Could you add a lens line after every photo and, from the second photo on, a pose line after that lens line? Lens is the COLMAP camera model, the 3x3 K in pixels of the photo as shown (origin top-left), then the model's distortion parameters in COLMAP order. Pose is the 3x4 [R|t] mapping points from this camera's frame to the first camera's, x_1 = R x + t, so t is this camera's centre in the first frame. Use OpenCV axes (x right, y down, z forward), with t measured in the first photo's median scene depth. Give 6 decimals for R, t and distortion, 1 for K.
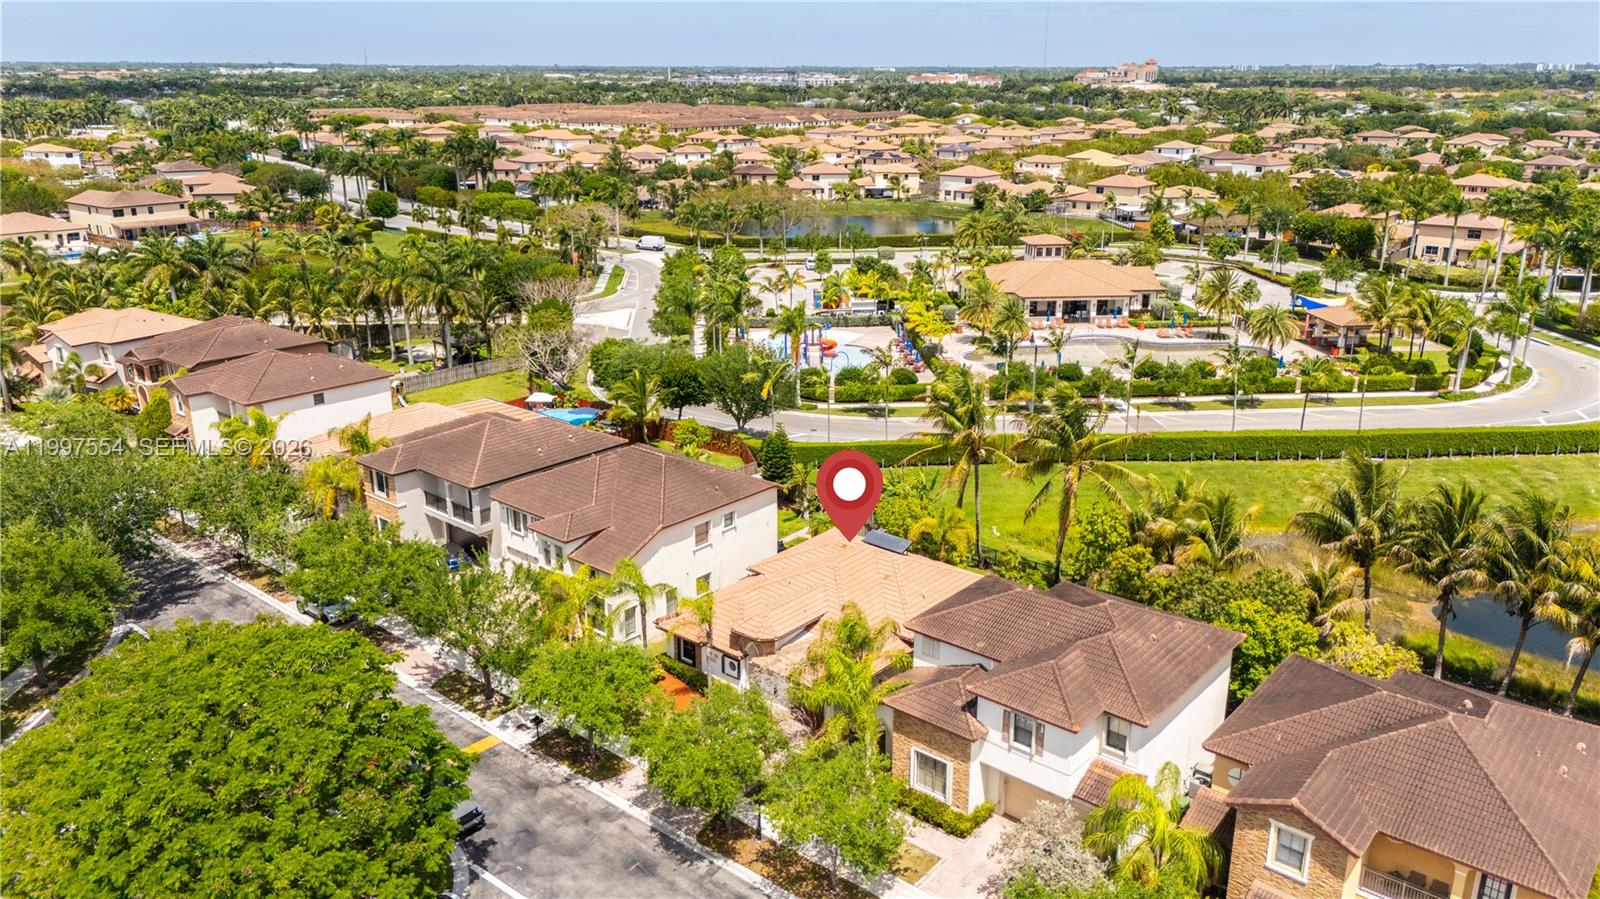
lens RADIAL K [[1175.3, 0, 809.5], [0, 1175.3, 442.6], [0, 0, 1]] dist [0.069815, -0.069187]
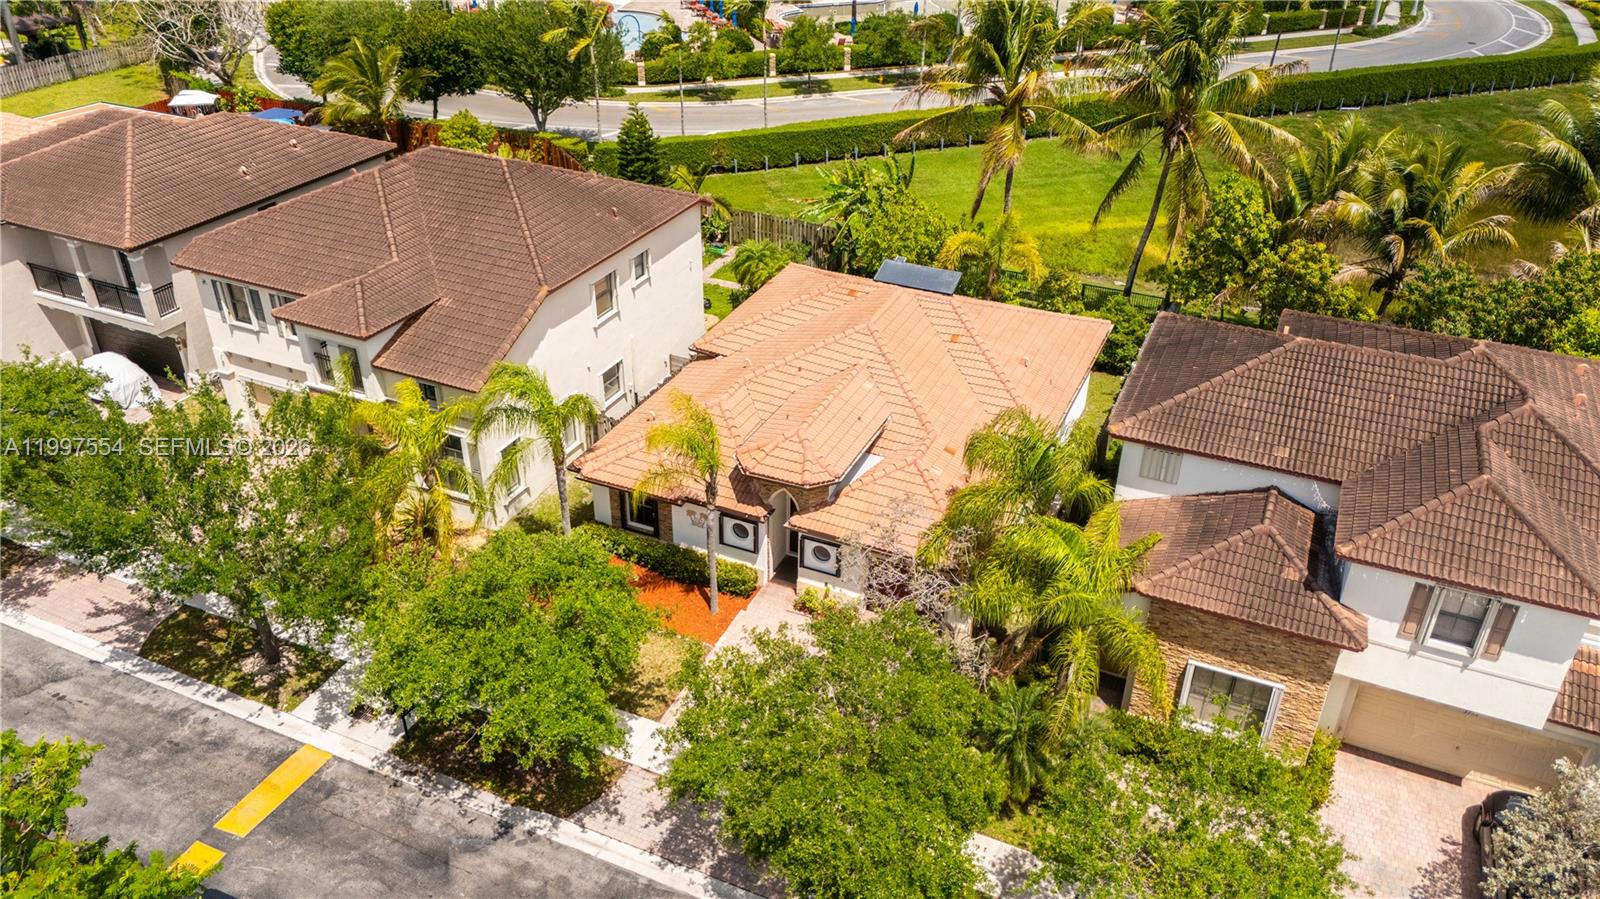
lens RADIAL K [[1167.4, 0, 807.5], [0, 1167.4, 455.4], [0, 0, 1]] dist [0.071698, -0.069420]
pose [[0.961036, -0.135886, 0.240716, -0.131943], [0.073705, 0.965270, 0.250642, 0.016713], [-0.266415, -0.223134, 0.937675, 0.395922]]
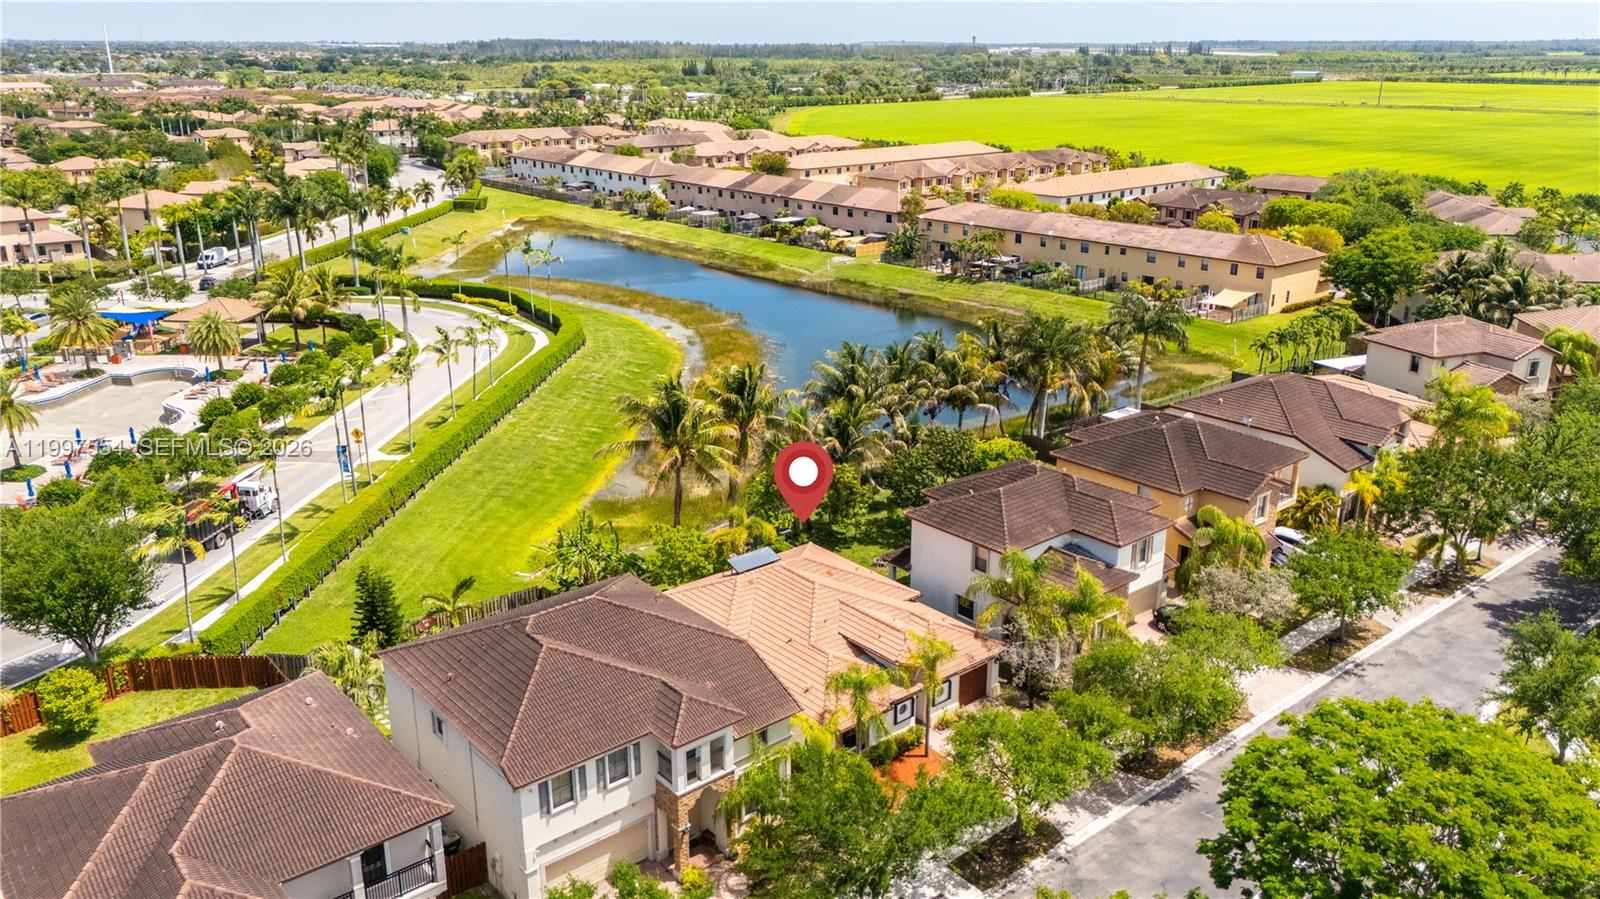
lens RADIAL K [[1204.8, 0, 811.0], [0, 1204.8, 449.5], [0, 0, 1]] dist [0.068364, -0.065685]
pose [[0.159153, -0.314135, 0.935943, -0.722073], [0.297757, 0.919155, 0.257867, -0.209112], [-0.941282, 0.237643, 0.239822, 0.646433]]
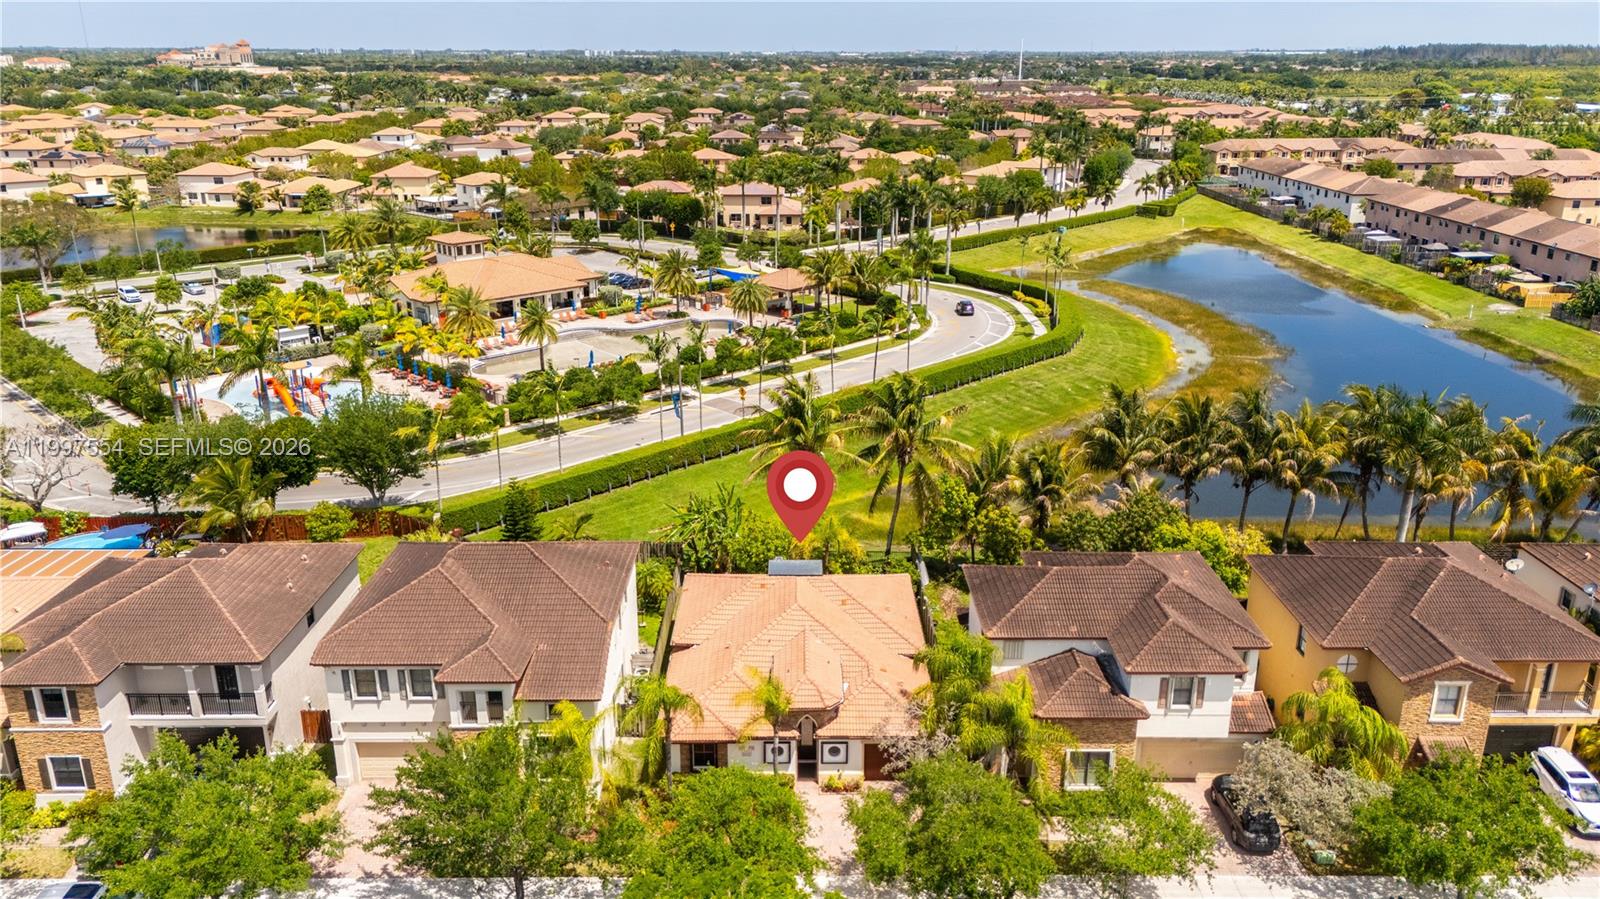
lens RADIAL K [[1167.4, 0, 807.5], [0, 1167.4, 455.4], [0, 0, 1]] dist [0.071698, -0.069420]
pose [[0.759538, -0.211524, 0.615110, -0.431390], [0.196882, 0.976051, 0.092535, -0.078328], [-0.619952, 0.050820, 0.782992, 0.247119]]
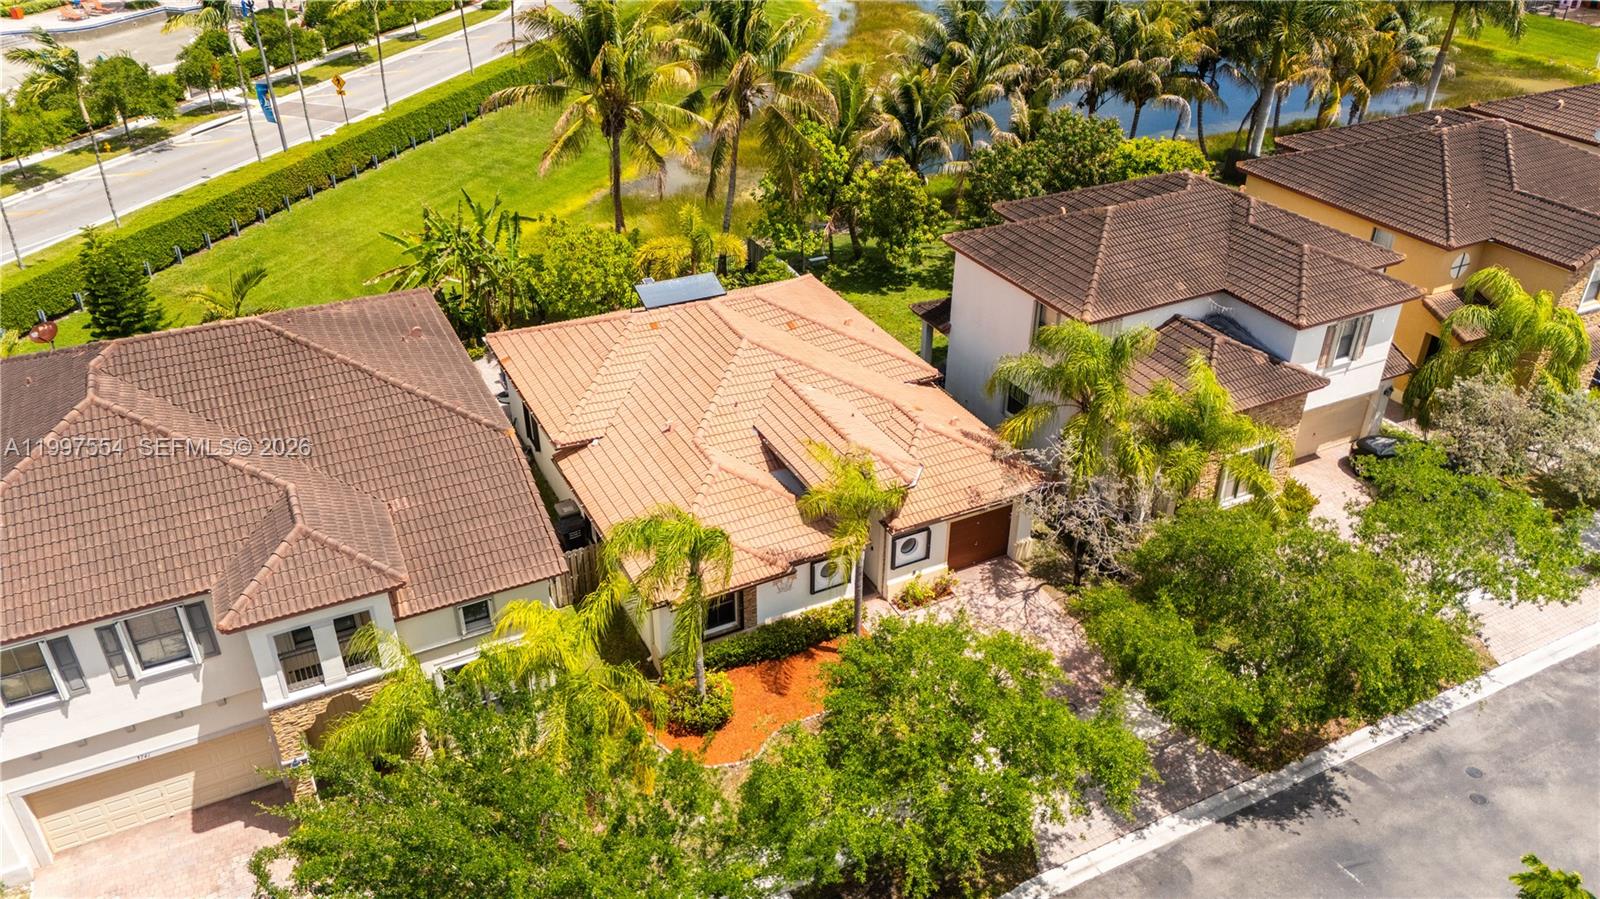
lens RADIAL K [[1175.3, 0, 809.5], [0, 1175.3, 442.6], [0, 0, 1]] dist [0.069815, -0.069187]
pose [[0.385402, -0.472937, 0.792336, -0.371779], [0.273684, 0.878618, 0.391315, -0.055149], [-0.881227, 0.066036, 0.468057, 0.617174]]
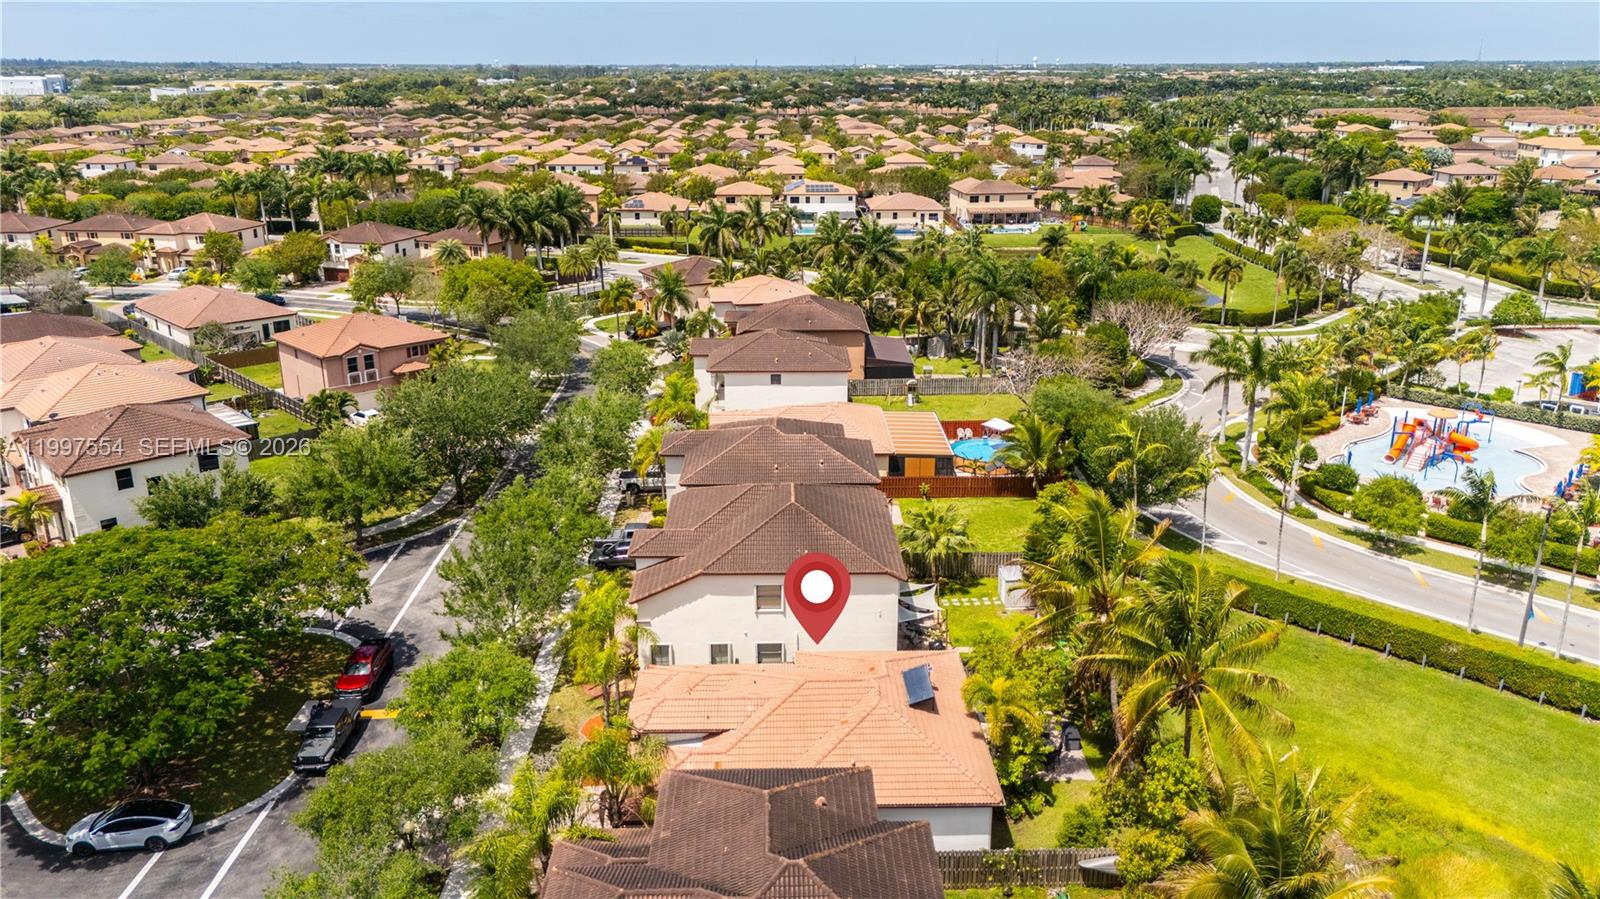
lens RADIAL K [[1204.8, 0, 811.0], [0, 1204.8, 449.5], [0, 0, 1]] dist [0.068364, -0.065685]
pose [[0.664488, 0.225254, -0.712542, 0.497838], [-0.225480, 0.969486, 0.096207, -0.110736], [0.712470, 0.096735, 0.695002, 0.358425]]
